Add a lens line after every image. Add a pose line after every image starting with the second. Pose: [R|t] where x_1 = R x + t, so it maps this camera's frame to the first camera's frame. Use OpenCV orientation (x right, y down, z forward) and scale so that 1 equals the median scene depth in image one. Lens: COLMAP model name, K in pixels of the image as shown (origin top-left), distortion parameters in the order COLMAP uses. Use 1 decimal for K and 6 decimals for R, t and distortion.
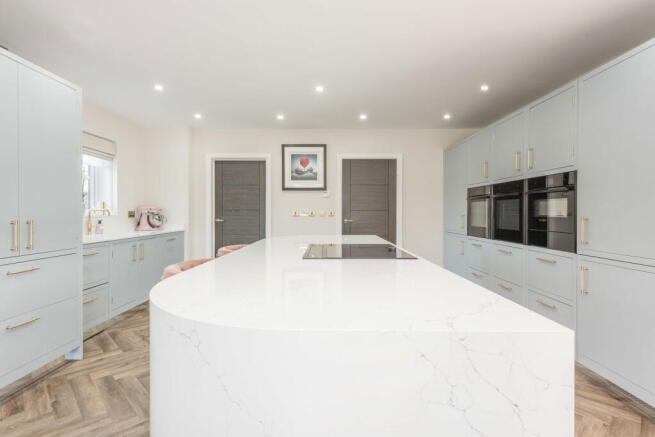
lens RADIAL K [[327.6, 0, 323.6], [0, 327.6, 212.4], [0, 0, 1]] dist [0.003097, -0.000559]
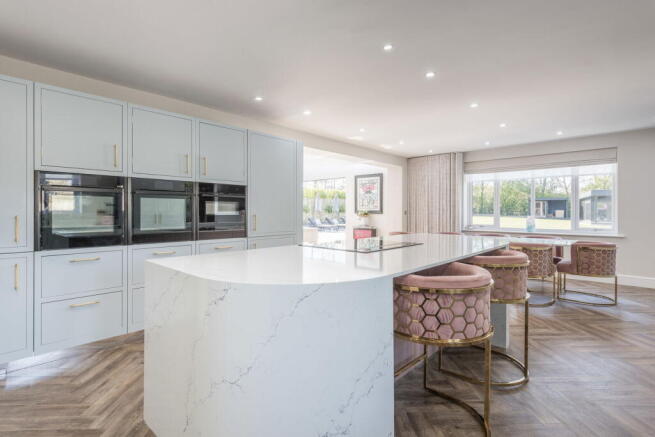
lens RADIAL K [[321.7, 0, 325.0], [0, 321.7, 212.1], [0, 0, 1]] dist [0.011048, -0.000862]
pose [[-0.733187, -0.002572, 0.680022, -0.293681], [-0.002701, 0.999996, 0.000871, -0.000515], [-0.680022, -0.001198, -0.733191, 0.963380]]
